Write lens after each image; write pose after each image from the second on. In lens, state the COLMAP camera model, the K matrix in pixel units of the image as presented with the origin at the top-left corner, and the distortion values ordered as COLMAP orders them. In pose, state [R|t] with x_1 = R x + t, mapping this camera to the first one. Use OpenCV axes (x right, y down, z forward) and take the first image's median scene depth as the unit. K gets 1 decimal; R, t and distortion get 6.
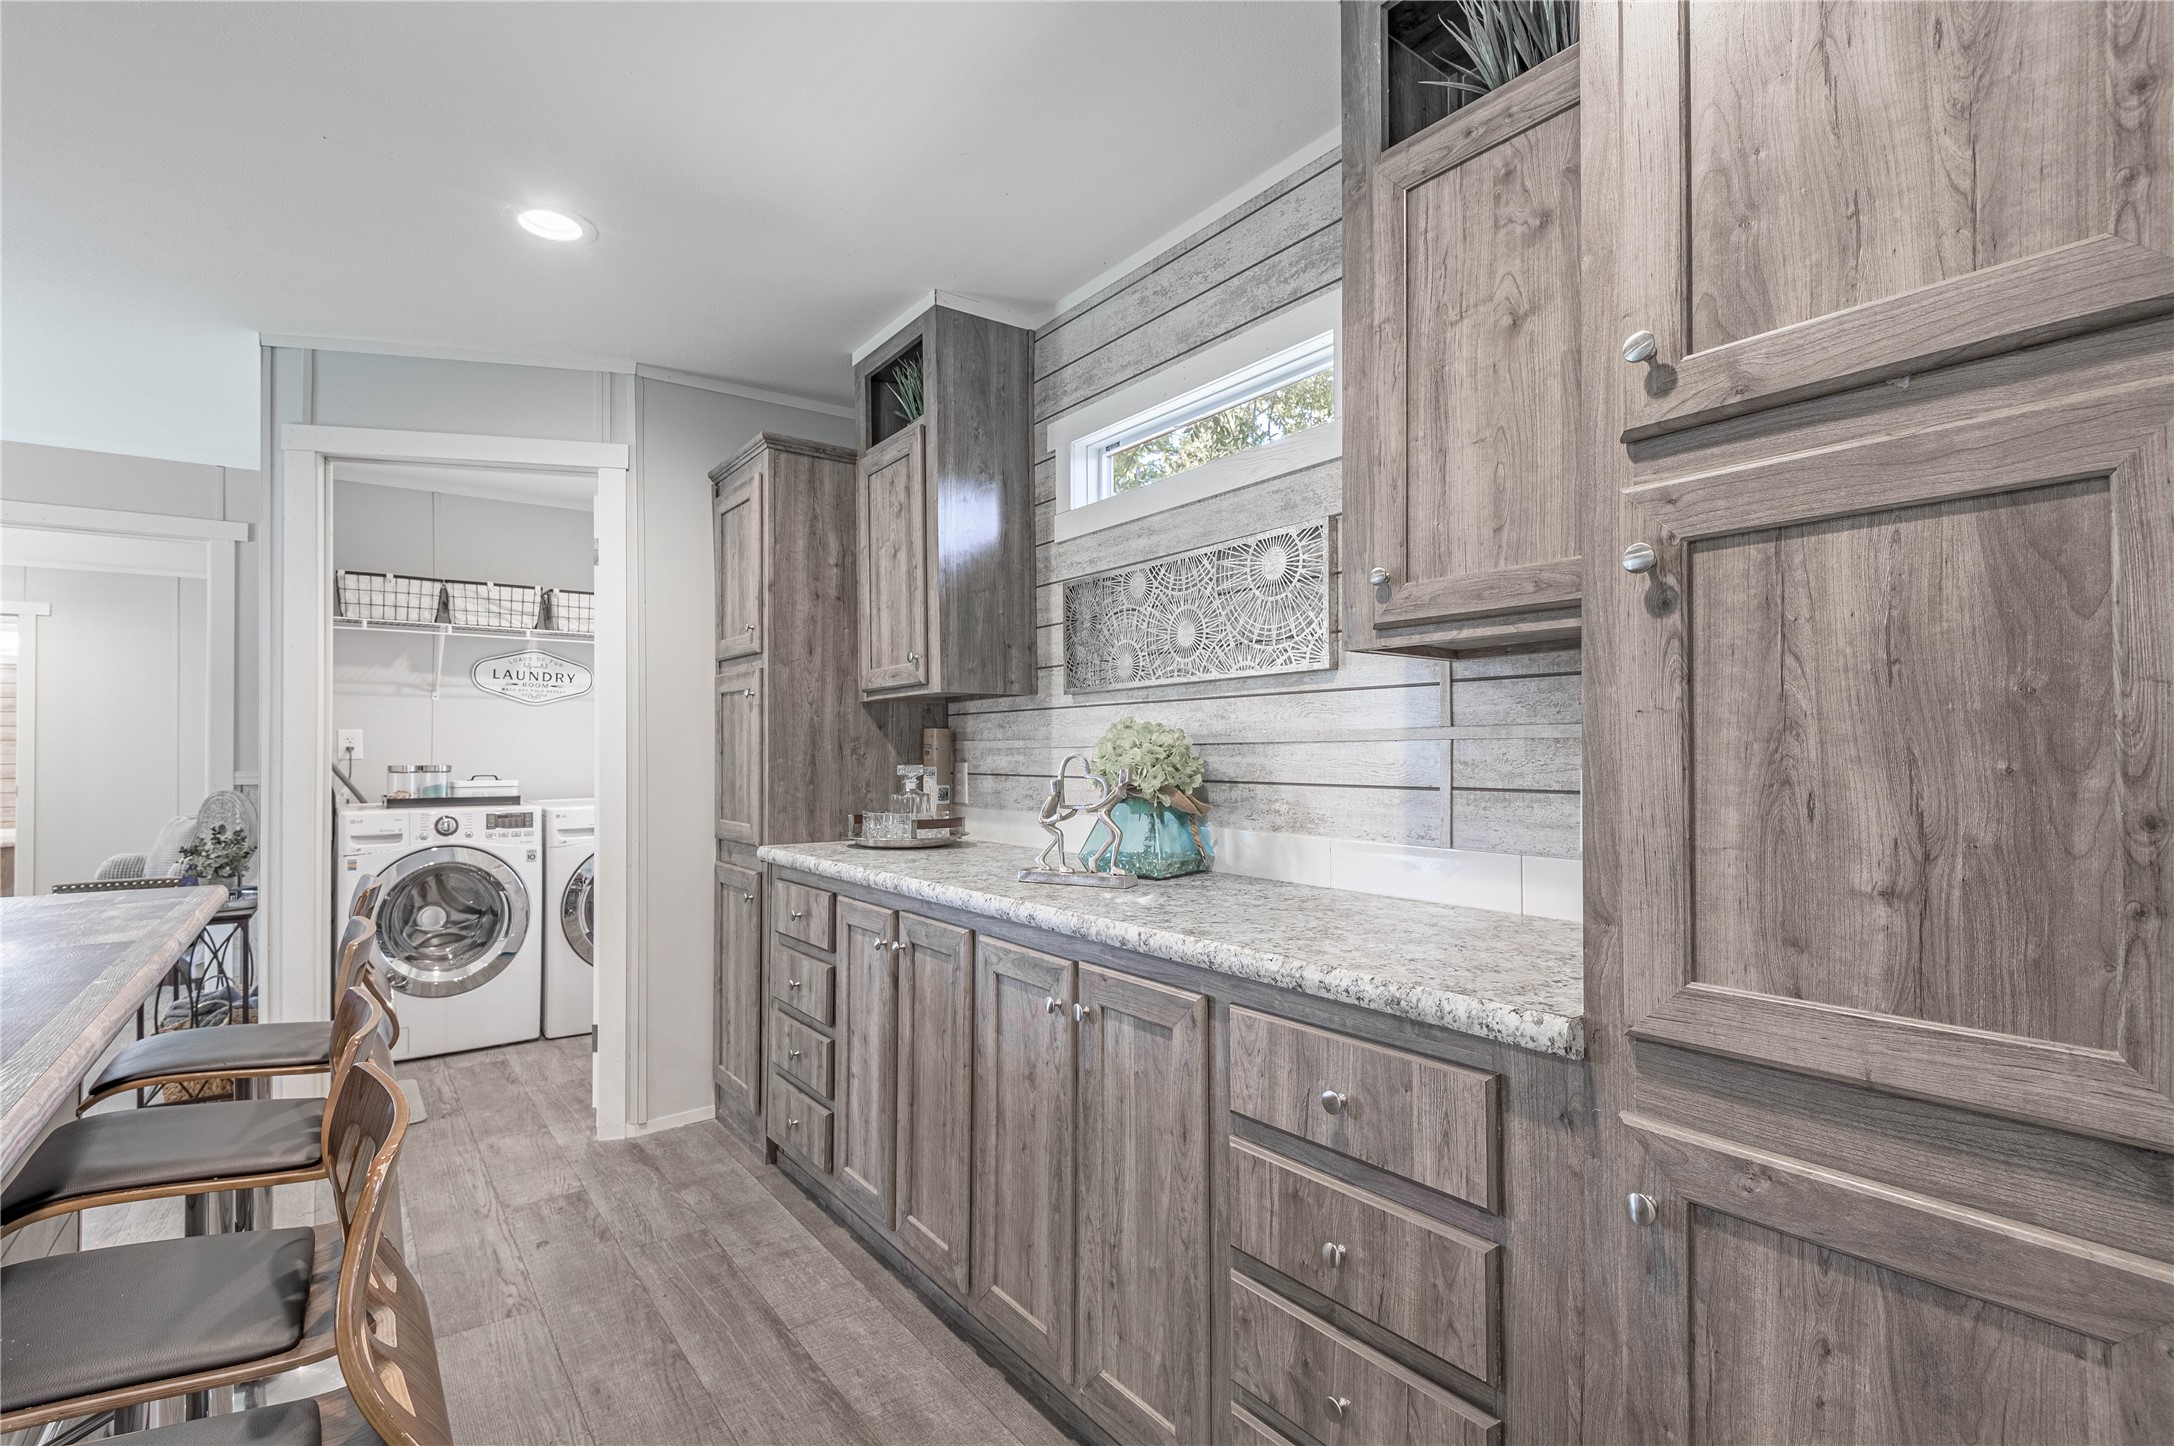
lens RADIAL K [[1000.6, 0, 1057.8], [0, 1000.6, 739.9], [0, 0, 1]] dist [0.015605, -0.012003]
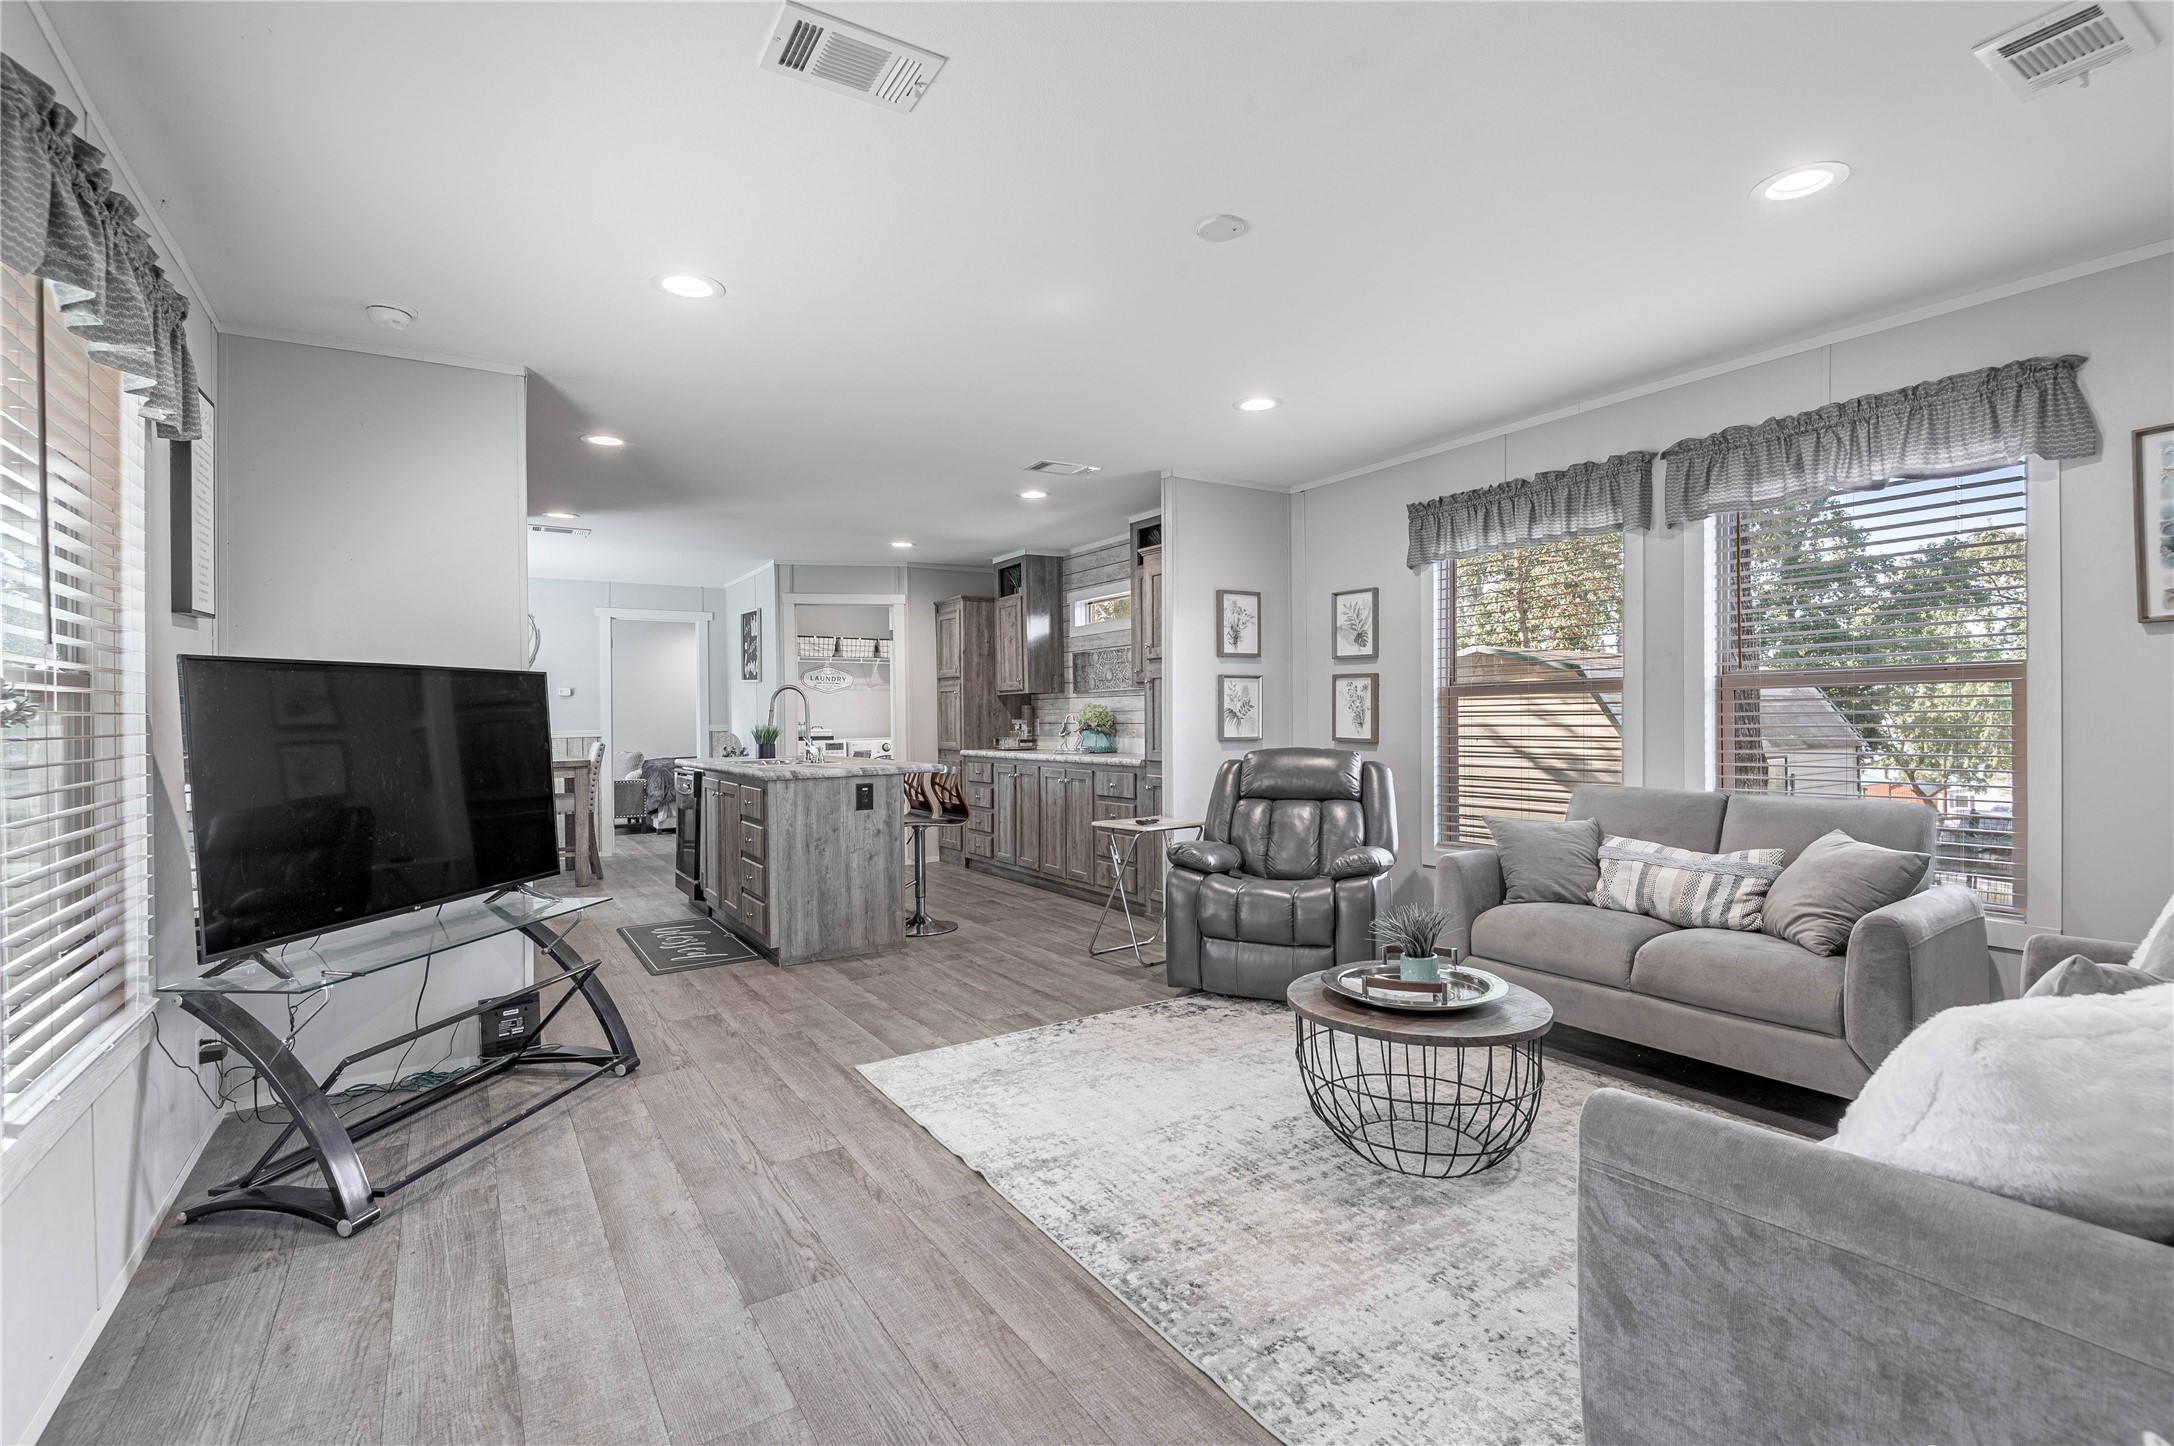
lens RADIAL K [[1000.6, 0, 1071.8], [0, 1000.6, 719.5], [0, 0, 1]] dist [0.015605, -0.012003]
pose [[0.997992, -0.004245, -0.063197, 0.160702], [0.005127, 0.999892, 0.013804, -0.010730], [0.063131, -0.014101, 0.997906, -1.593205]]
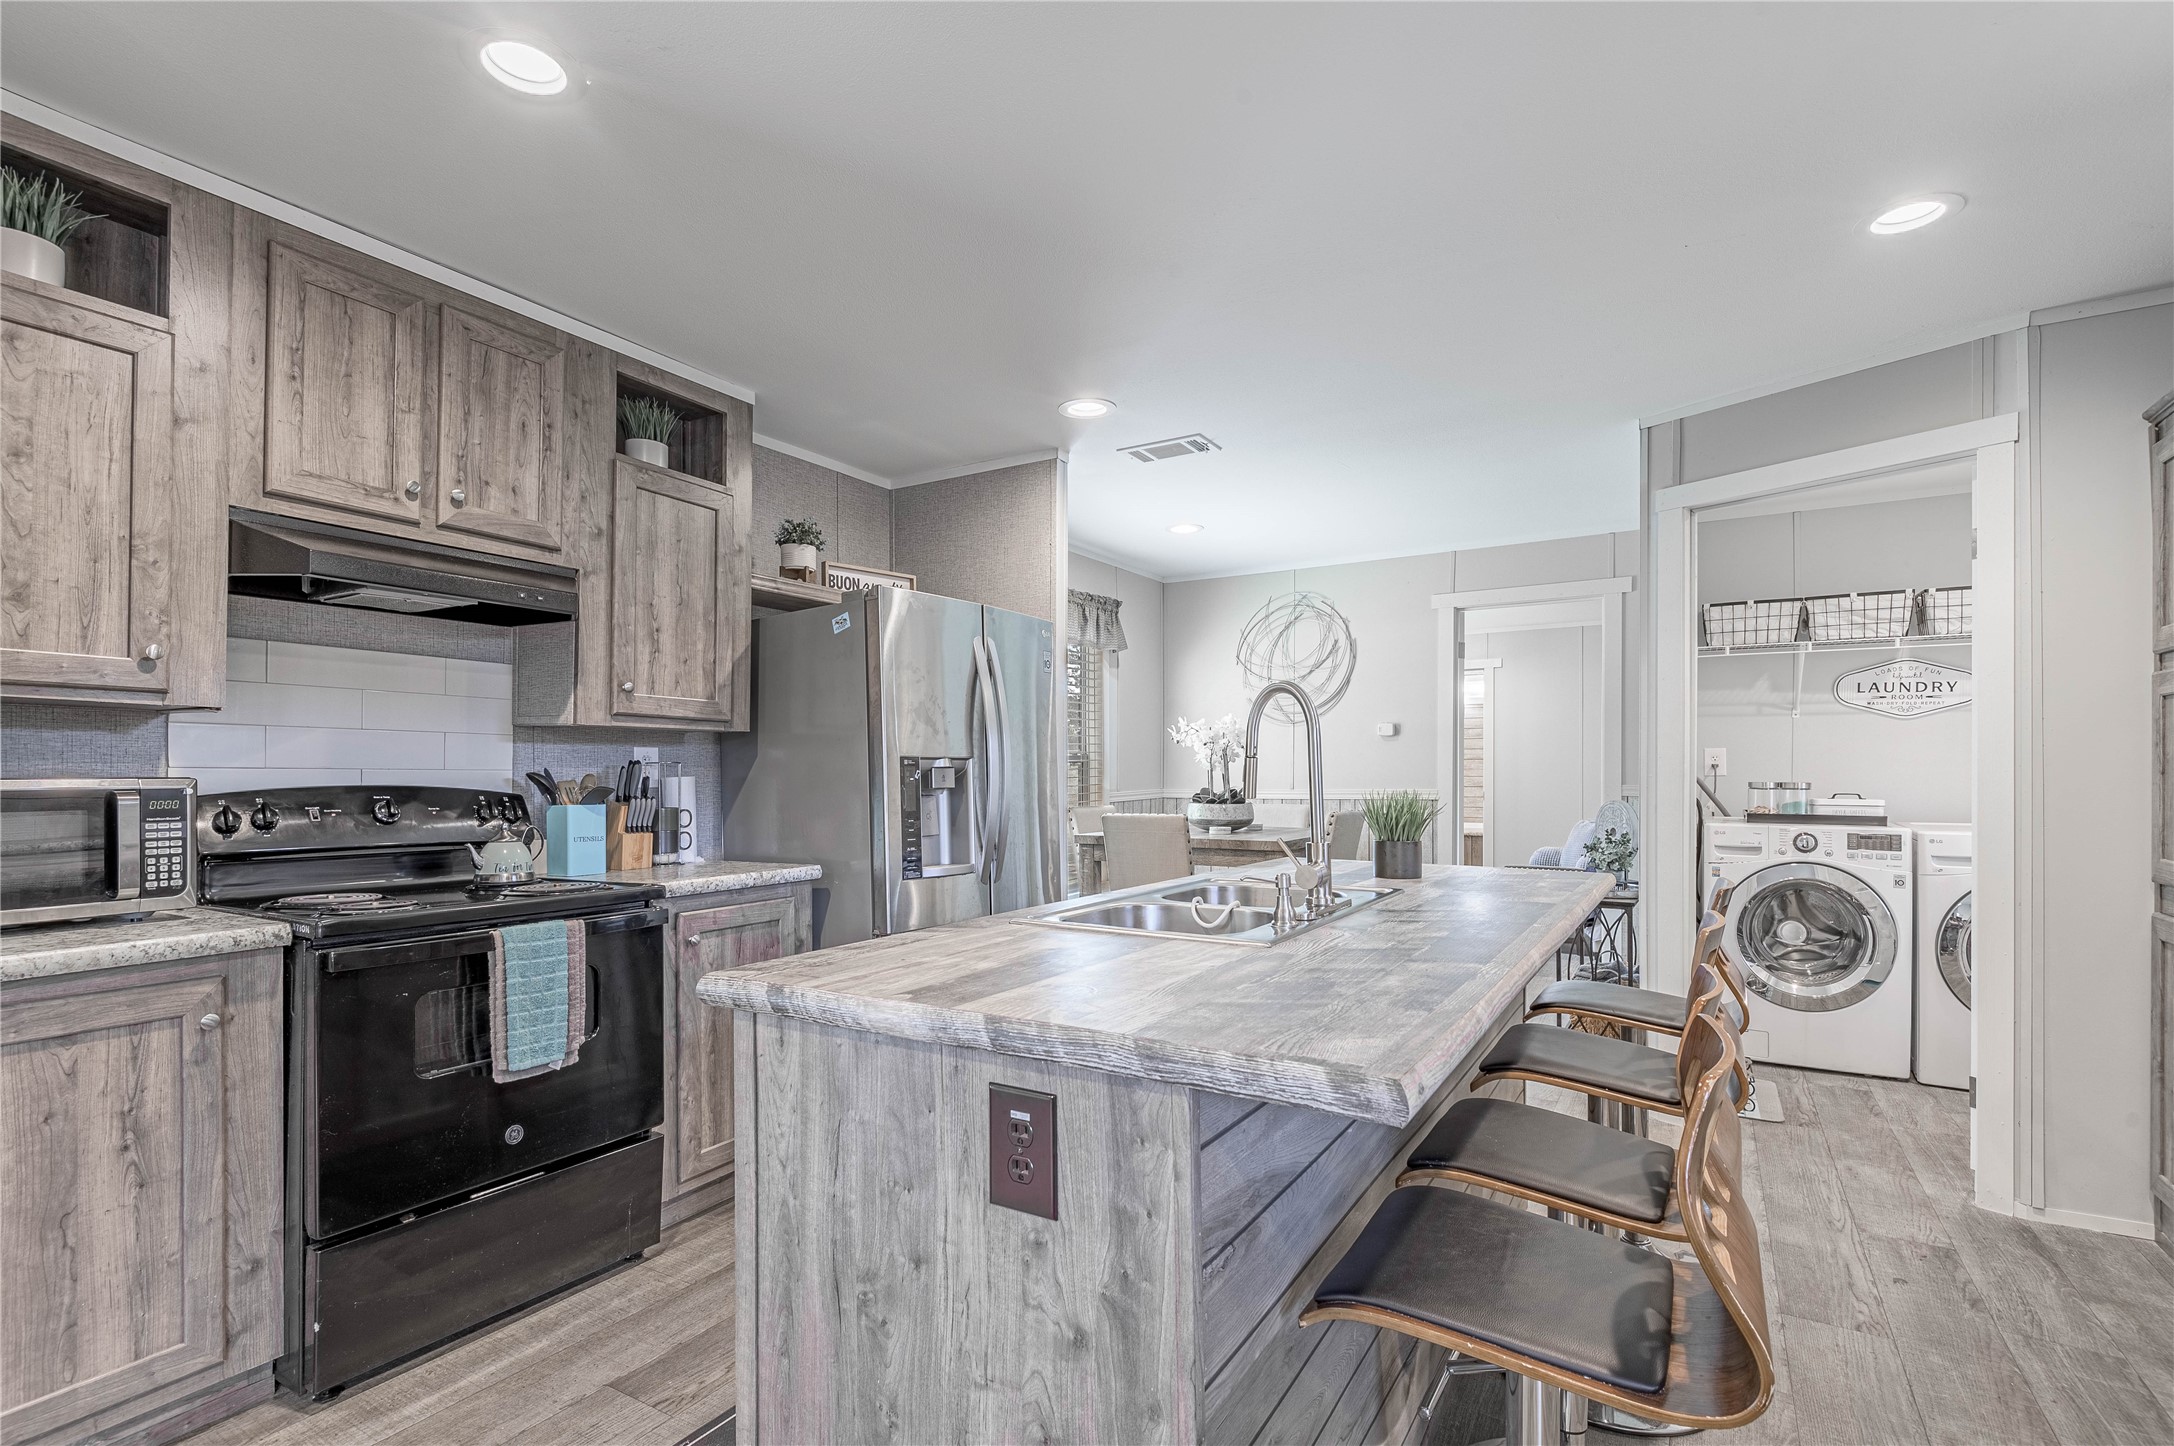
lens RADIAL K [[1000.6, 0, 1107.2], [0, 1000.6, 770.3], [0, 0, 1]] dist [0.015605, -0.012003]
pose [[0.397626, 0.005147, -0.917533, 0.052024], [0.006840, 0.999940, 0.008574, -0.000628], [0.917522, -0.009685, 0.397567, -0.058658]]
